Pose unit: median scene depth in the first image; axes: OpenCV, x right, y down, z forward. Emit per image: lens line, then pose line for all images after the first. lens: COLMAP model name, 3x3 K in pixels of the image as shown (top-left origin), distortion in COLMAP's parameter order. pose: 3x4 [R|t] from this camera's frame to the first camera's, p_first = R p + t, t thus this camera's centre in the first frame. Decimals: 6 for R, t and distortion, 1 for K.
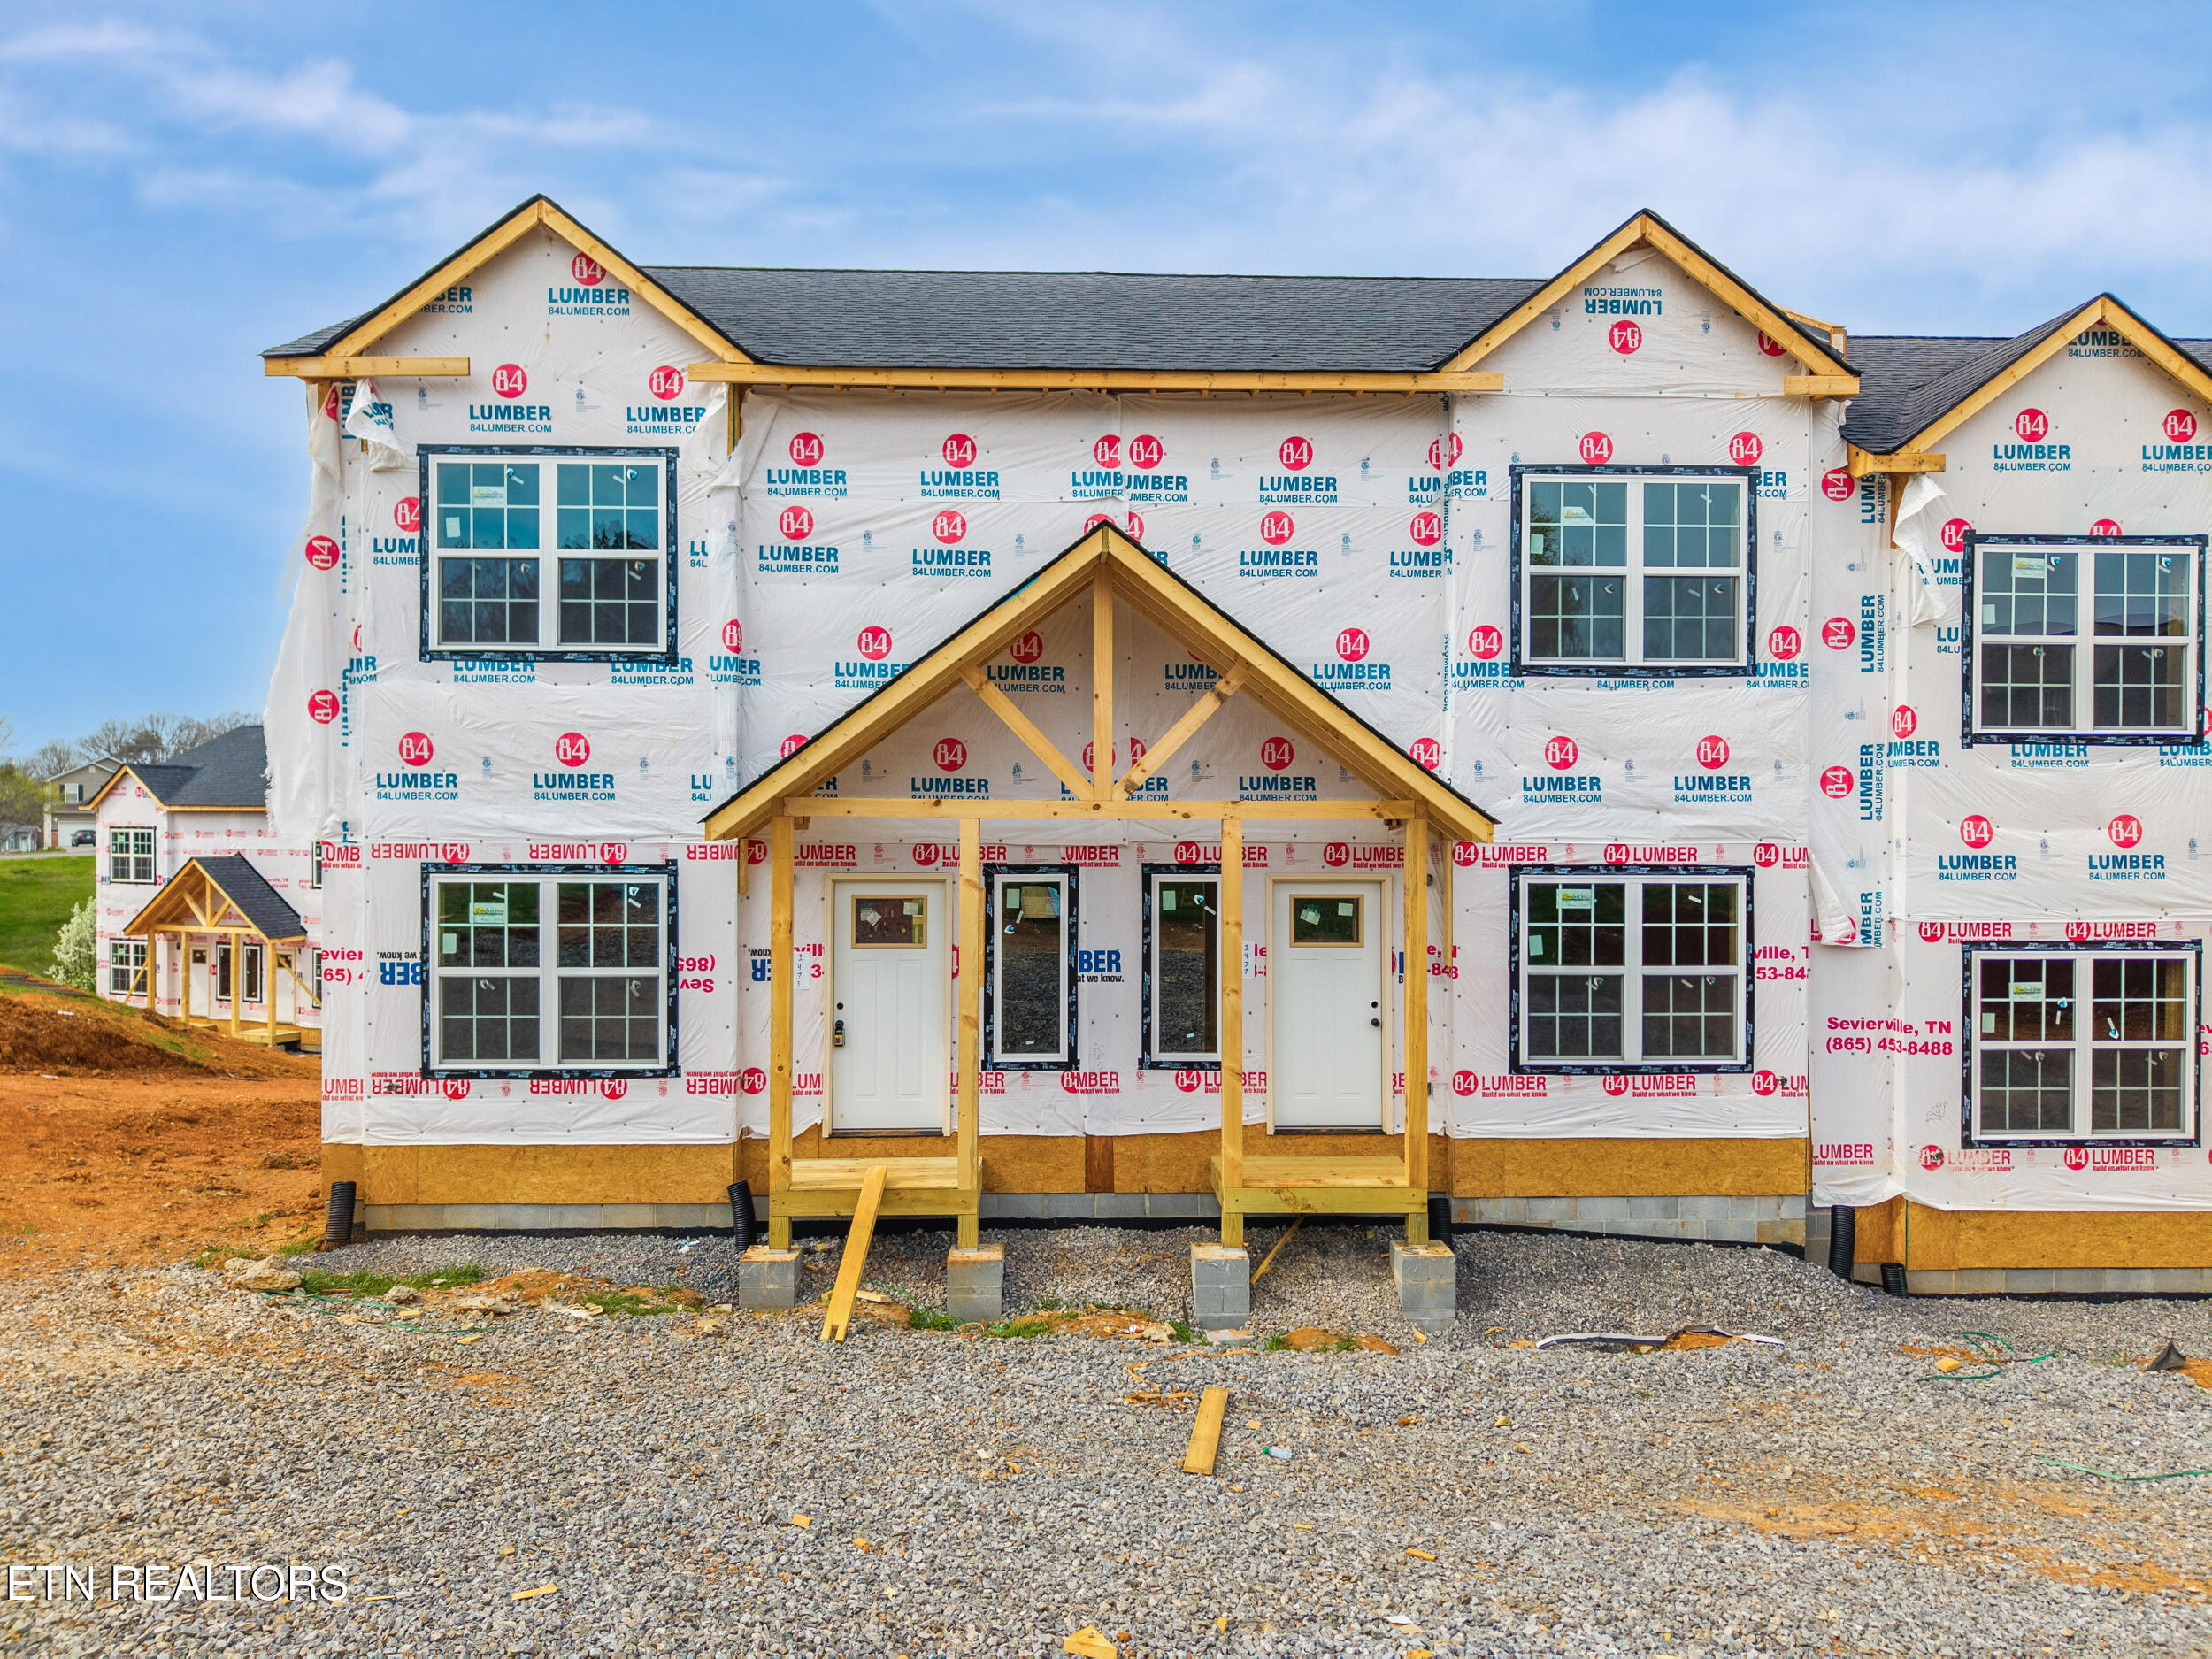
lens RADIAL K [[1530.7, 0, 1106.7], [0, 1530.7, 795.1], [0, 0, 1]] dist [0.013206, -0.000287]
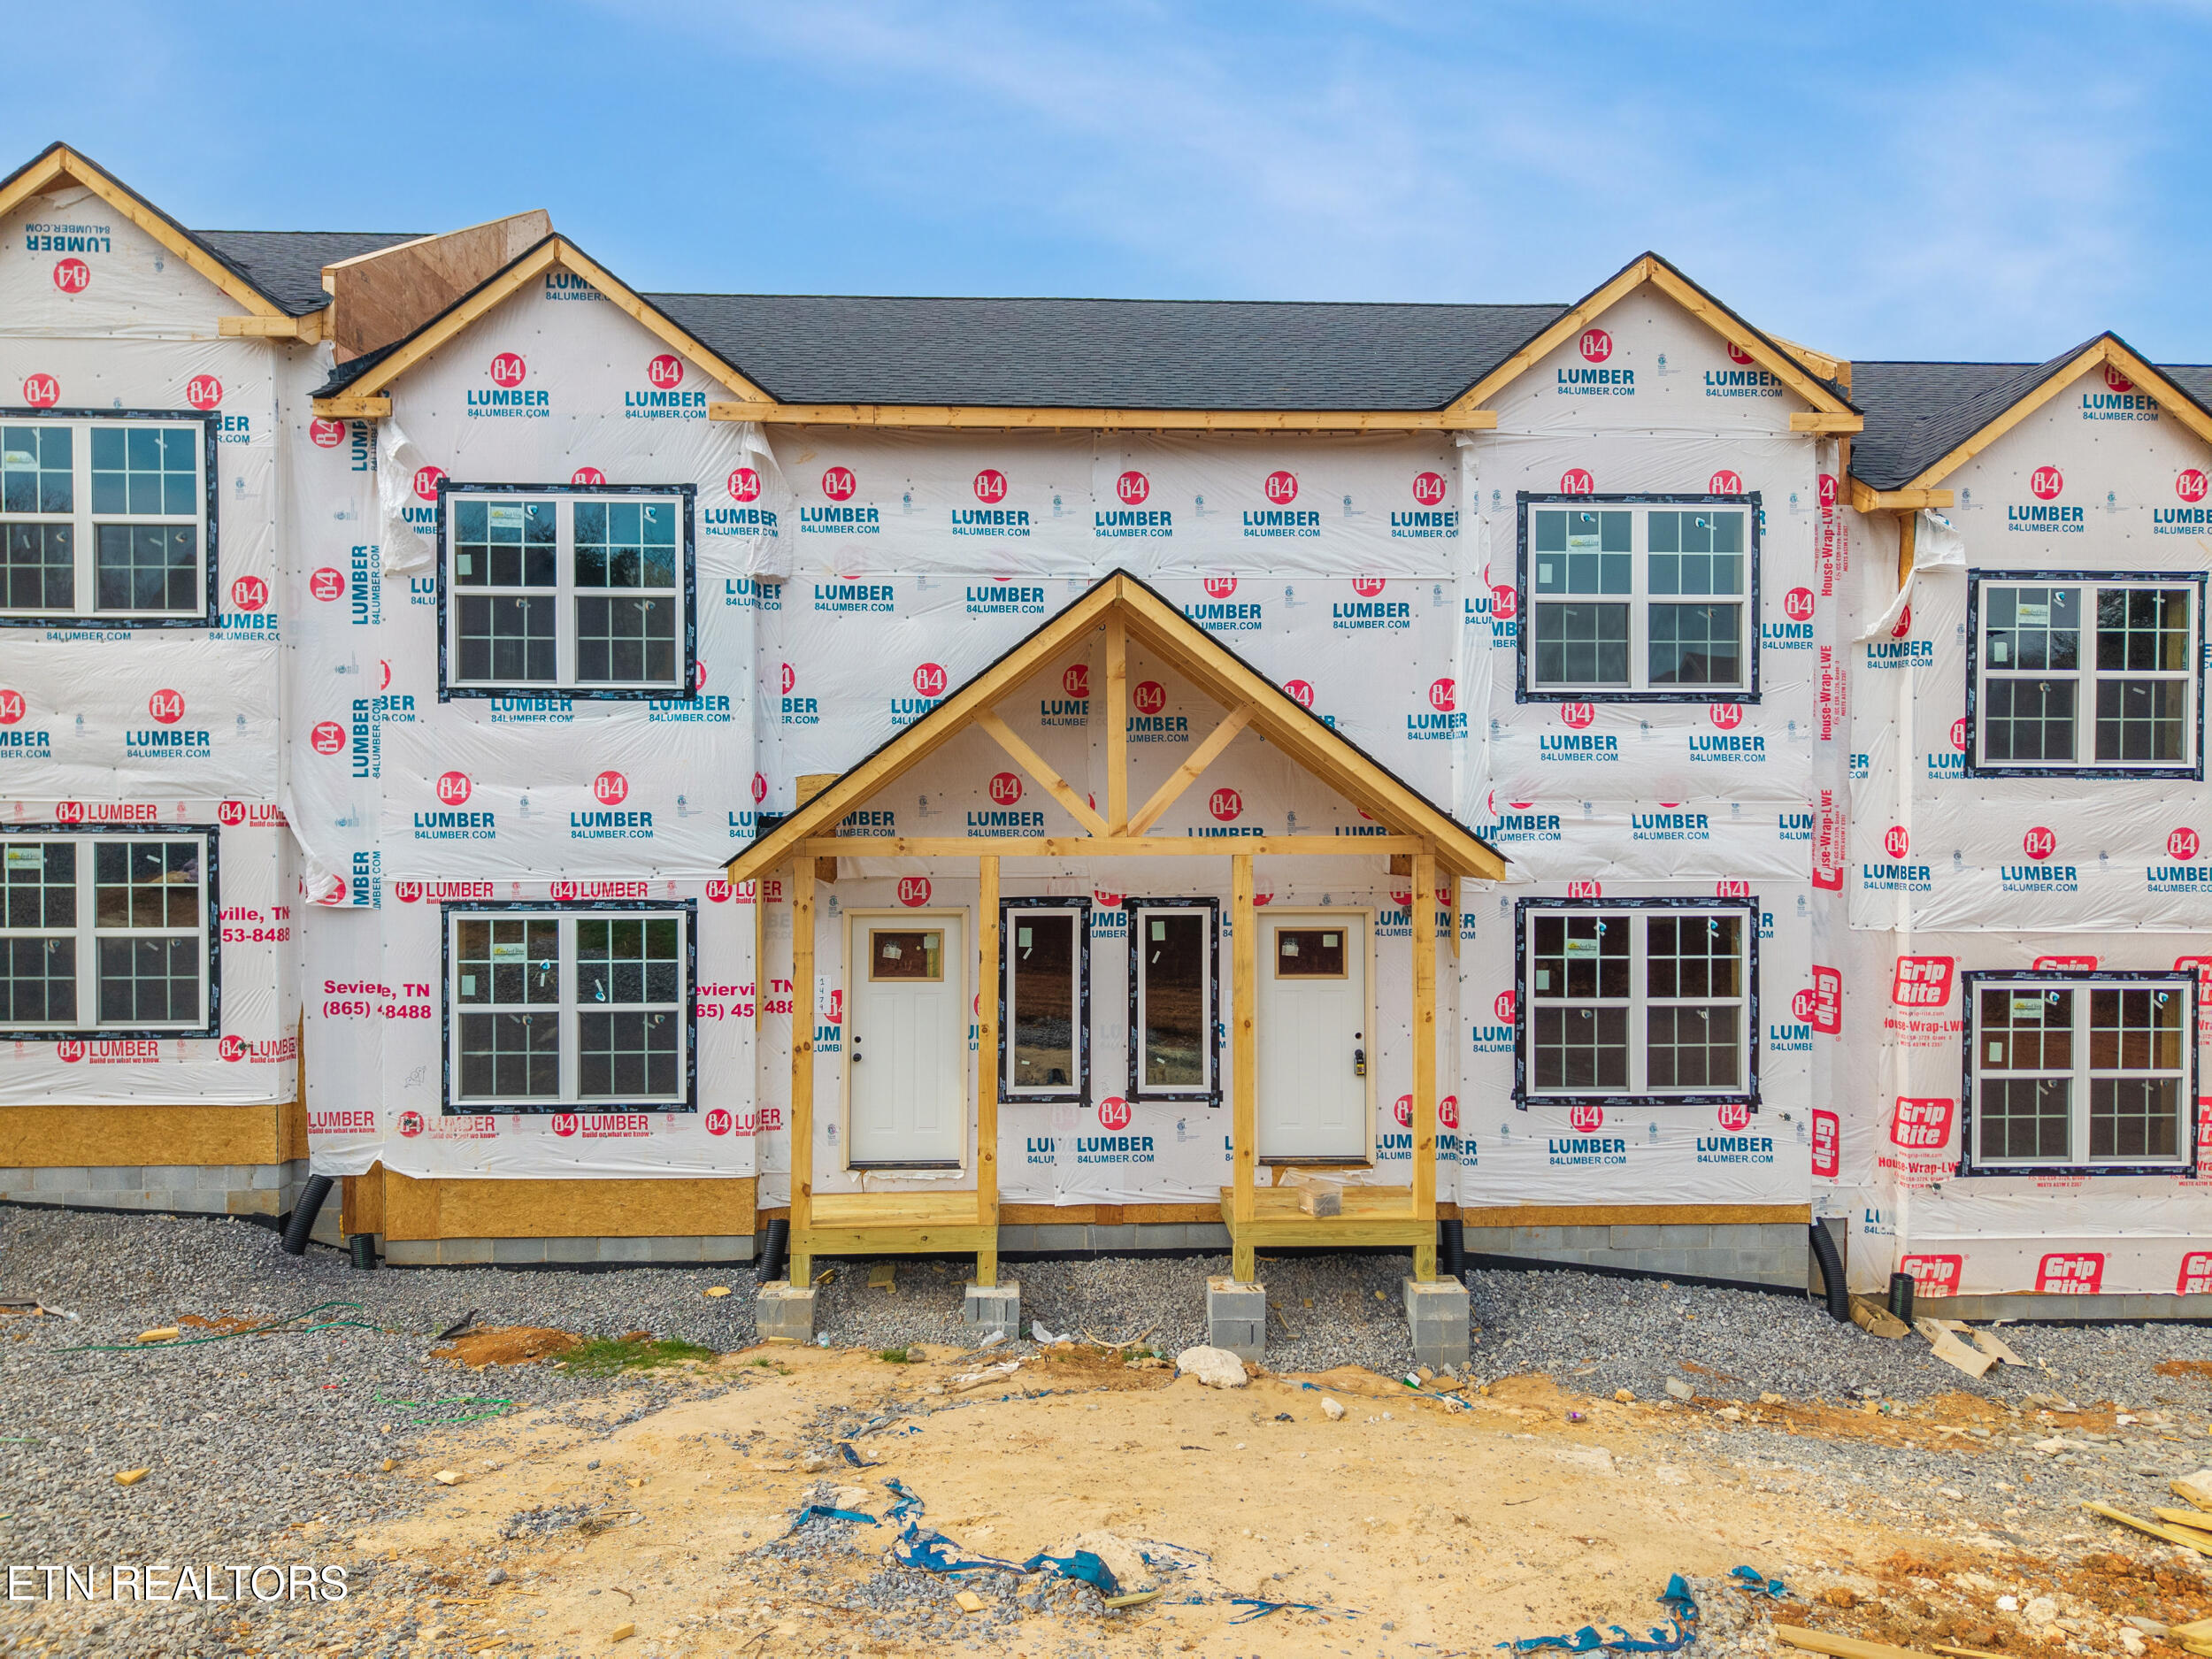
lens RADIAL K [[1526.7, 0, 1106.0], [0, 1526.7, 829.5], [0, 0, 1]] dist [0.018365, -0.001151]
pose [[0.999989, -0.002247, -0.004066, 0.981799], [0.002246, 0.999997, -0.000394, 0.051039], [0.004067, 0.000385, 0.999992, 0.033636]]
